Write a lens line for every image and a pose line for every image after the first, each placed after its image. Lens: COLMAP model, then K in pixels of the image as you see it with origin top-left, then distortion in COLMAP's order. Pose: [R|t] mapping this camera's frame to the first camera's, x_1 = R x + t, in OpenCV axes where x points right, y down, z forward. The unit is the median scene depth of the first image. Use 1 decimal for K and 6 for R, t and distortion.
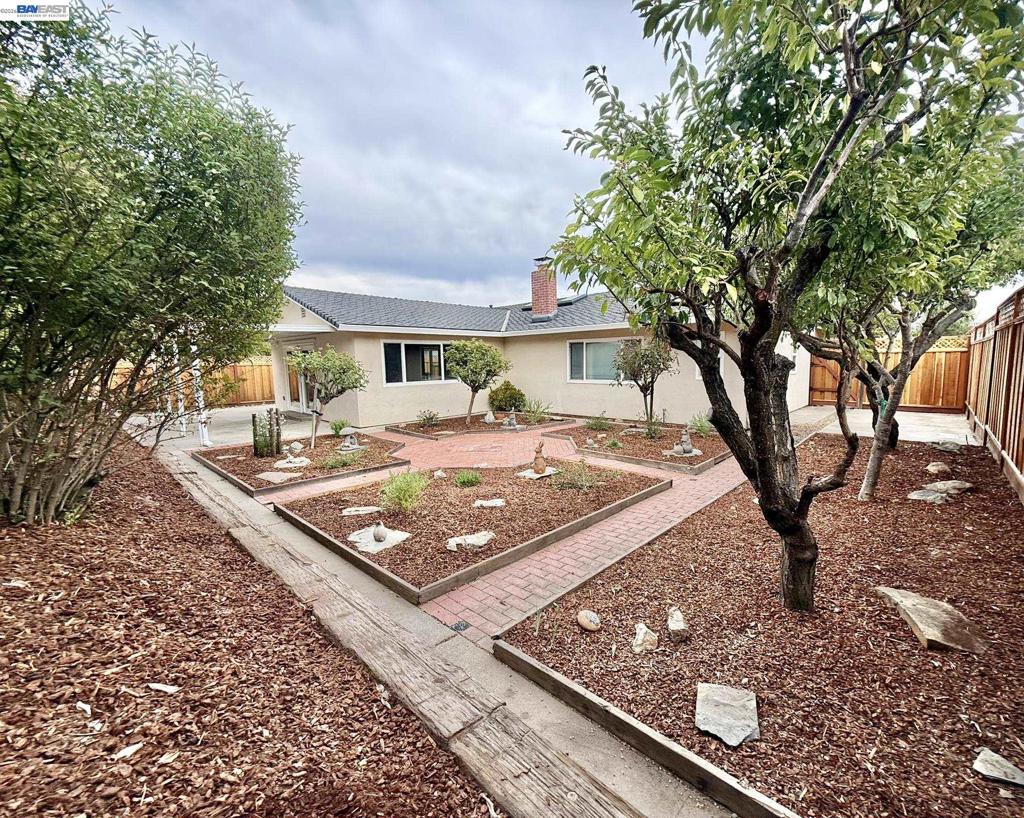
lens RADIAL K [[438.4, 0, 535.1], [0, 438.4, 418.4], [0, 0, 1]] dist [0.006239, -0.001107]
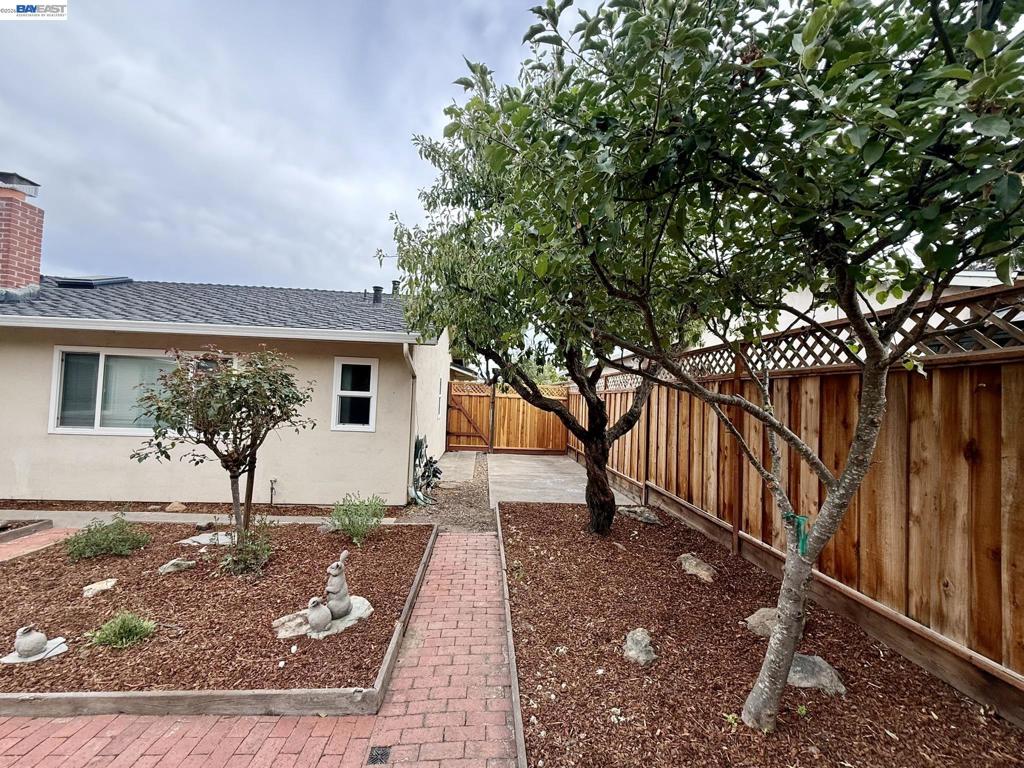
lens RADIAL K [[409.5, 0, 507.8], [0, 409.5, 380.1], [0, 0, 1]] dist [-0.000475, 0.000404]
pose [[0.677853, 0.068924, 0.731960, 0.131314], [0.051118, 0.988768, -0.140446, -0.079530], [-0.733418, 0.132619, 0.666716, 0.517450]]
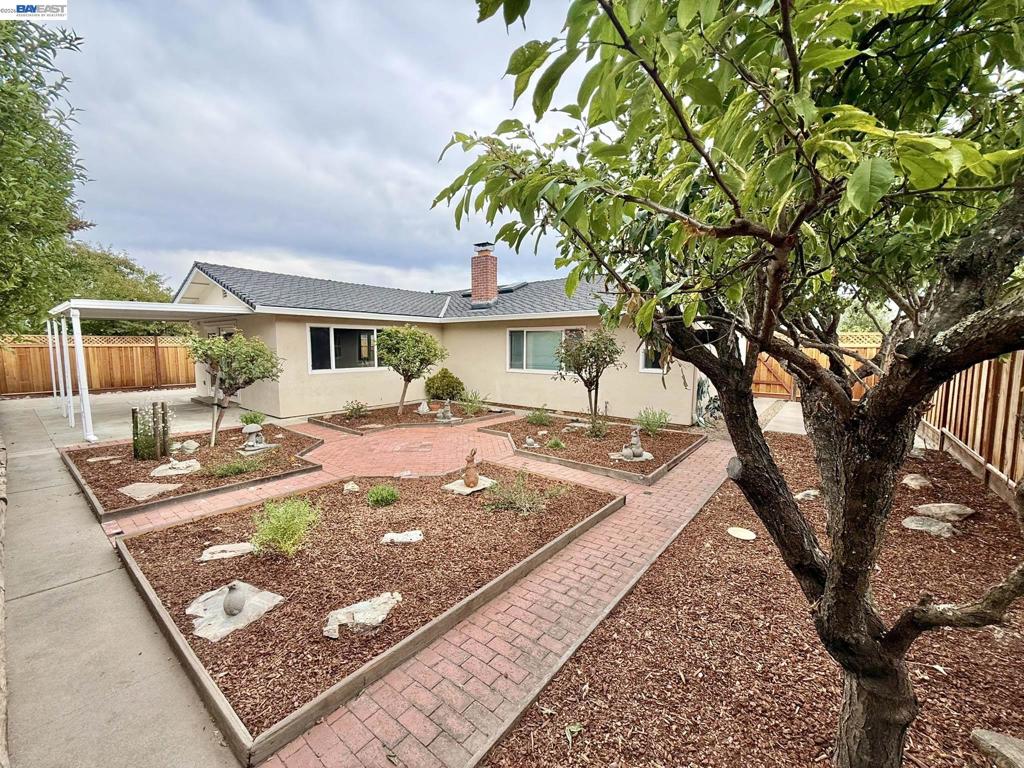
lens RADIAL K [[409.5, 0, 512.5], [0, 409.5, 383.6], [0, 0, 1]] dist [-0.000475, 0.000404]
pose [[0.996439, 0.009343, 0.083793, 0.017431], [-0.006286, 0.999308, -0.036669, -0.035240], [-0.084078, 0.036012, 0.995808, 0.159941]]
